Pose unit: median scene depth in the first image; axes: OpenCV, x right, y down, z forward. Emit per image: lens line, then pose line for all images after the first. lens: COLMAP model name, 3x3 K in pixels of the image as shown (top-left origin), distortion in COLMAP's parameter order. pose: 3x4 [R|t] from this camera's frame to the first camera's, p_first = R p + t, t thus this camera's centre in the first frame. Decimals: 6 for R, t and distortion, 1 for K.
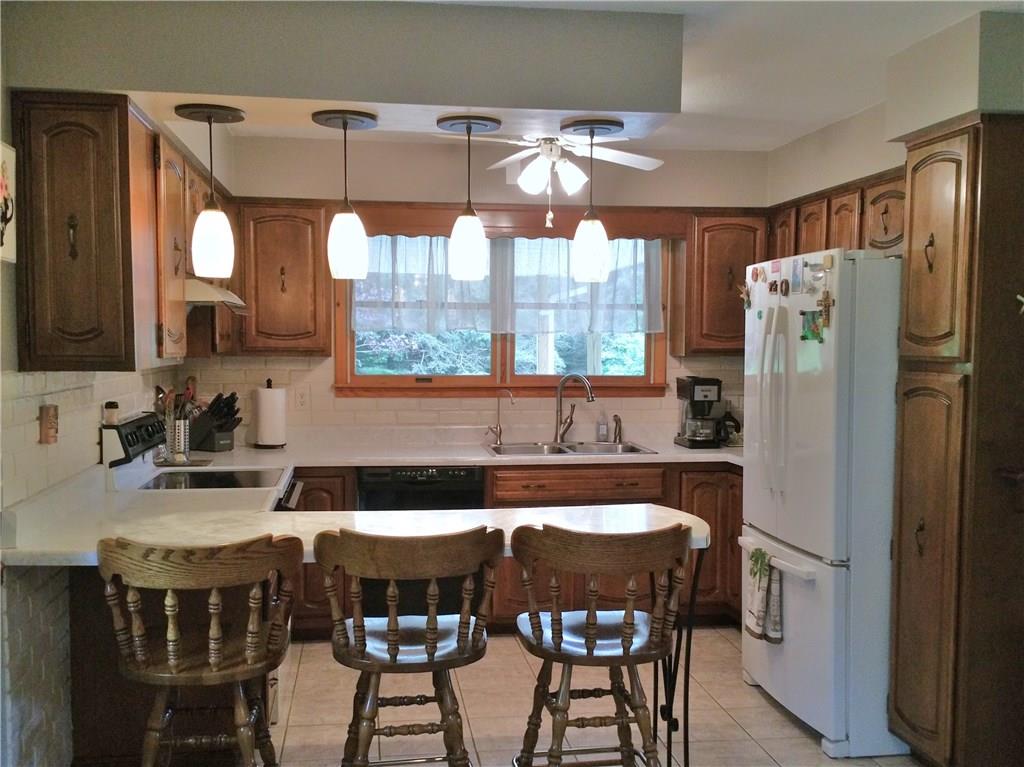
lens RADIAL K [[1129.9, 0, 512.0], [0, 1129.9, 383.5], [0, 0, 1]] dist [0.159343, 0.001134]
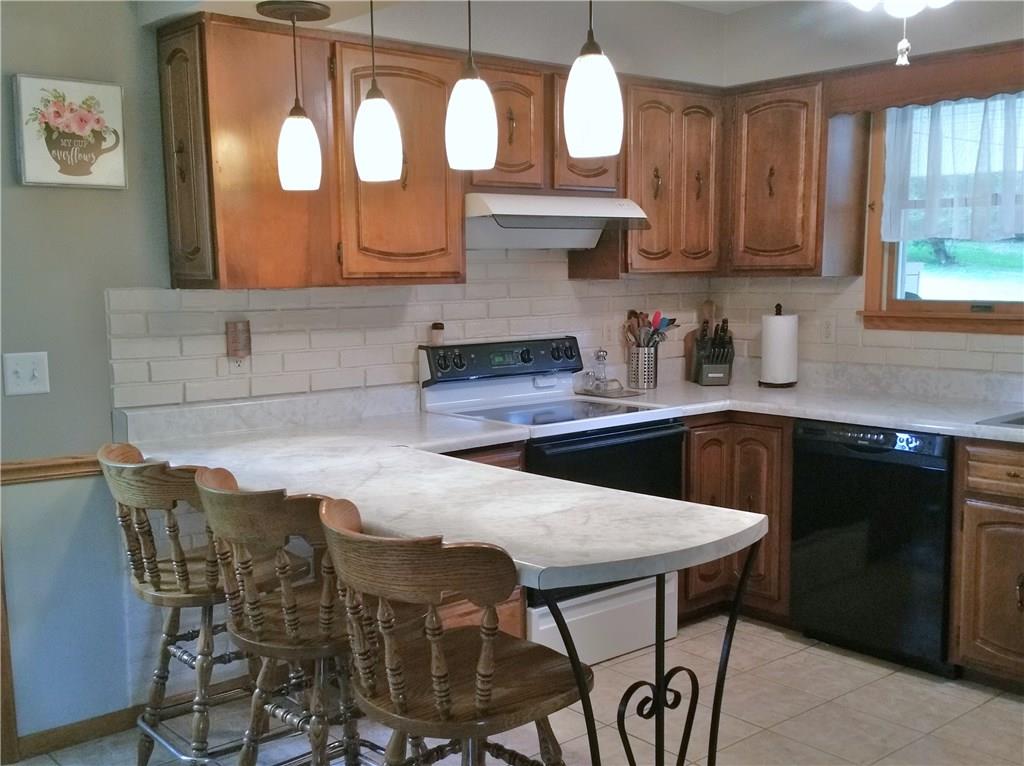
lens RADIAL K [[1129.9, 0, 512.0], [0, 1129.9, 383.0], [0, 0, 1]] dist [0.159343, 0.001134]
pose [[0.547266, 0.070722, -0.833965, 0.390898], [-0.018338, 0.997198, 0.072531, -0.003530], [0.836758, -0.024401, 0.547029, 0.389345]]
